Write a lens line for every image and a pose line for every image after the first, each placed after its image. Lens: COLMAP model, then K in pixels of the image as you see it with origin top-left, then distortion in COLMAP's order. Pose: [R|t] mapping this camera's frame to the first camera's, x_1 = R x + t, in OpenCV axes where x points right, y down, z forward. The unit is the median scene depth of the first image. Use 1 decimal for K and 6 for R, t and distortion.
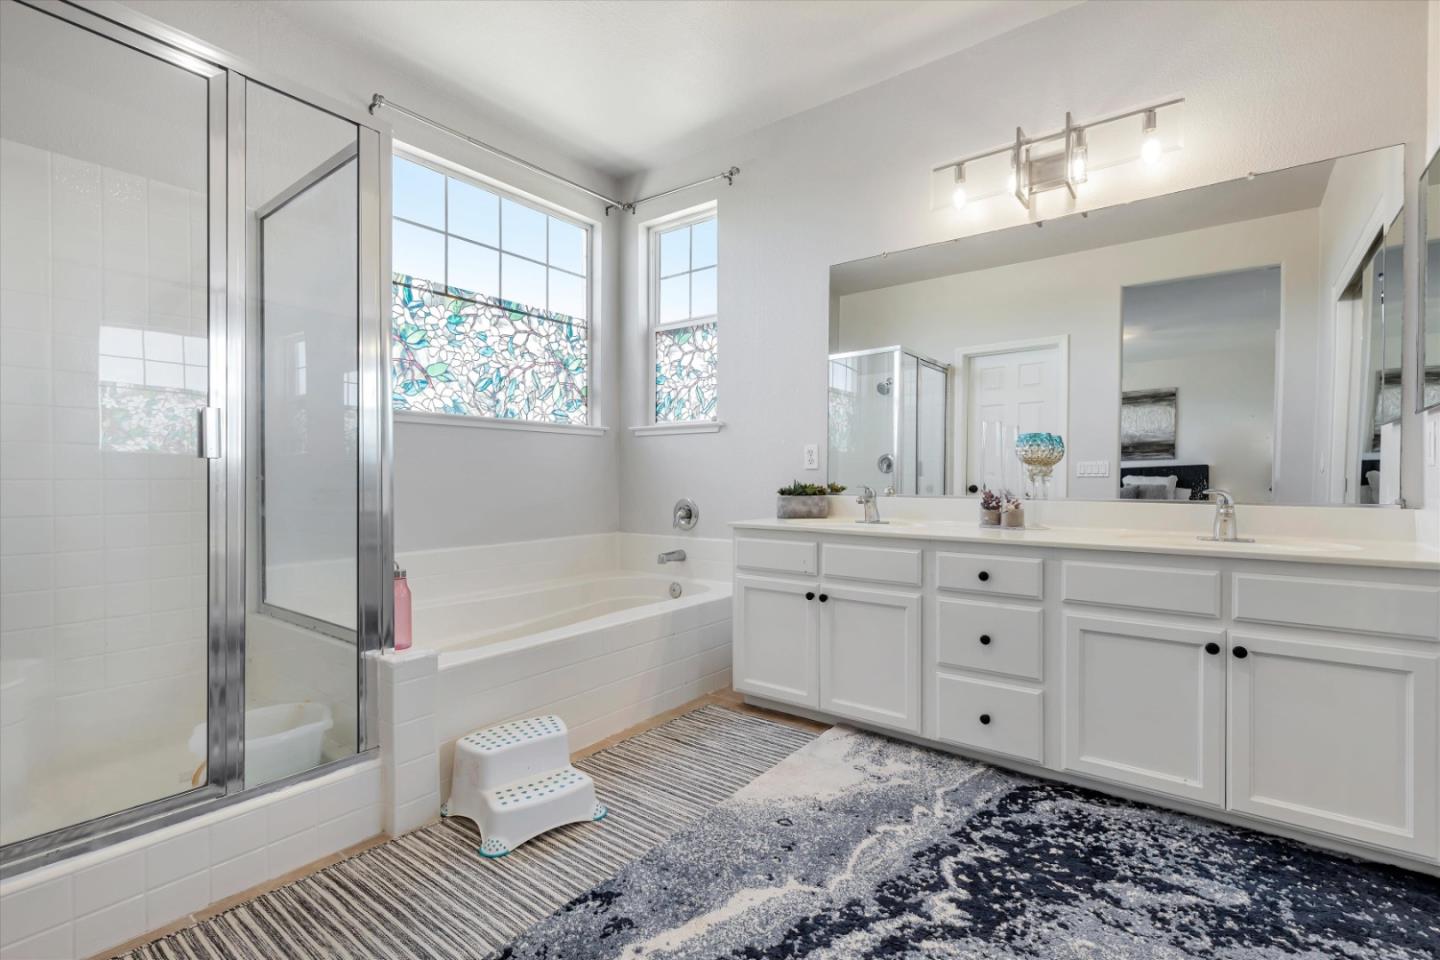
lens RADIAL K [[655.5, 0, 720.0], [0, 655.5, 480.0], [0, 0, 1]] dist [-0.001977, -0.000760]
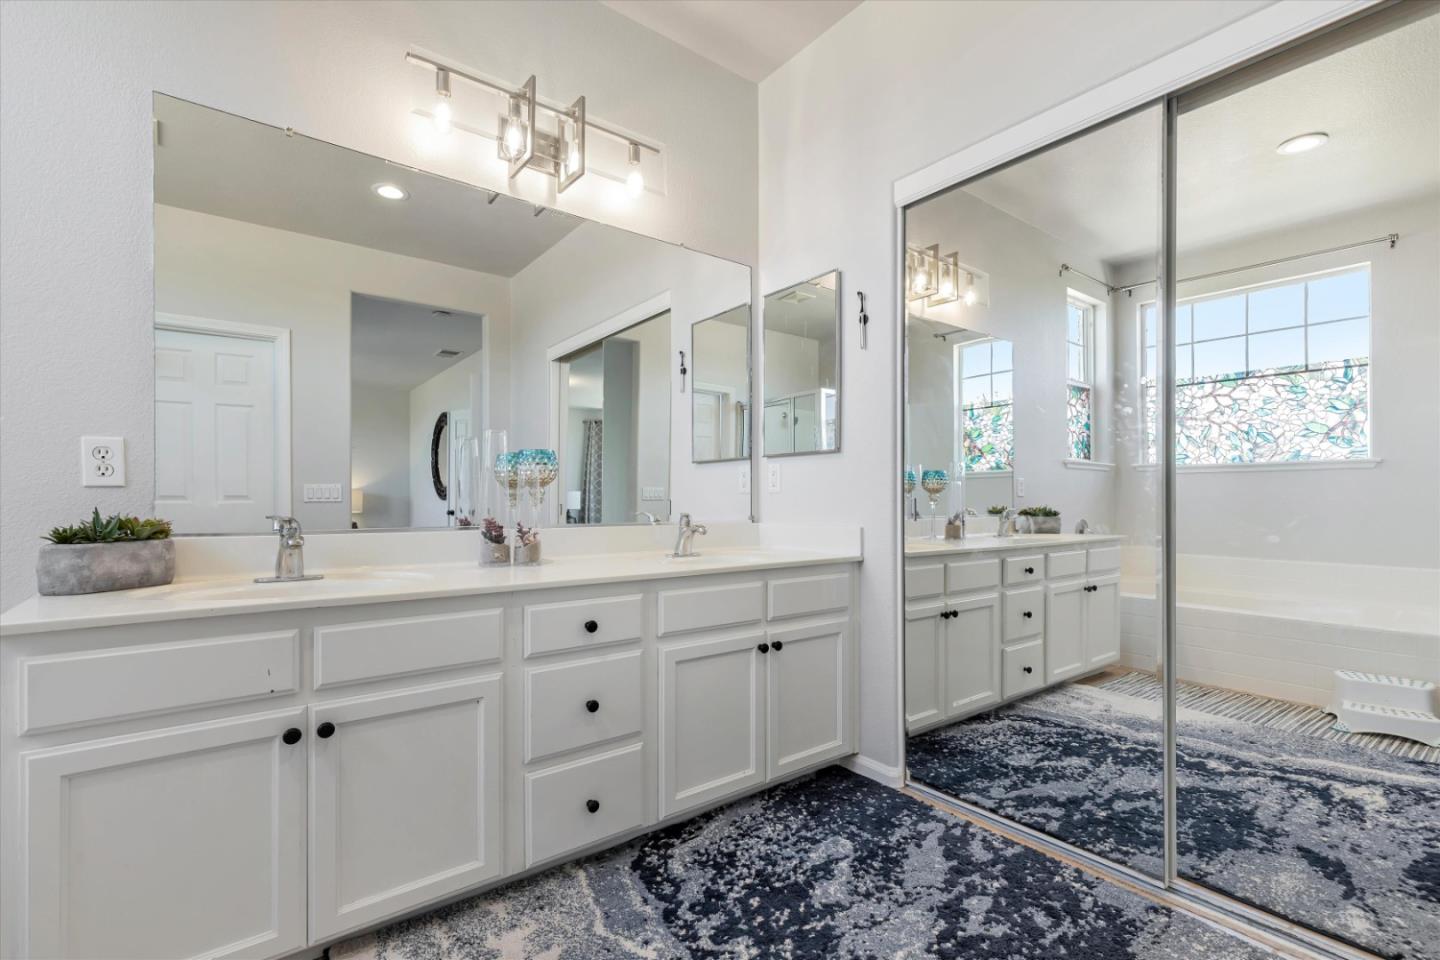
lens RADIAL K [[652.3, 0, 720.6], [0, 652.3, 504.7], [0, 0, 1]] dist [0.001466, 0.000151]
pose [[0.254009, -0.008703, 0.967163, -0.356808], [0.007348, 0.999948, 0.007069, -0.005250], [-0.967174, 0.005311, 0.254059, 0.728808]]
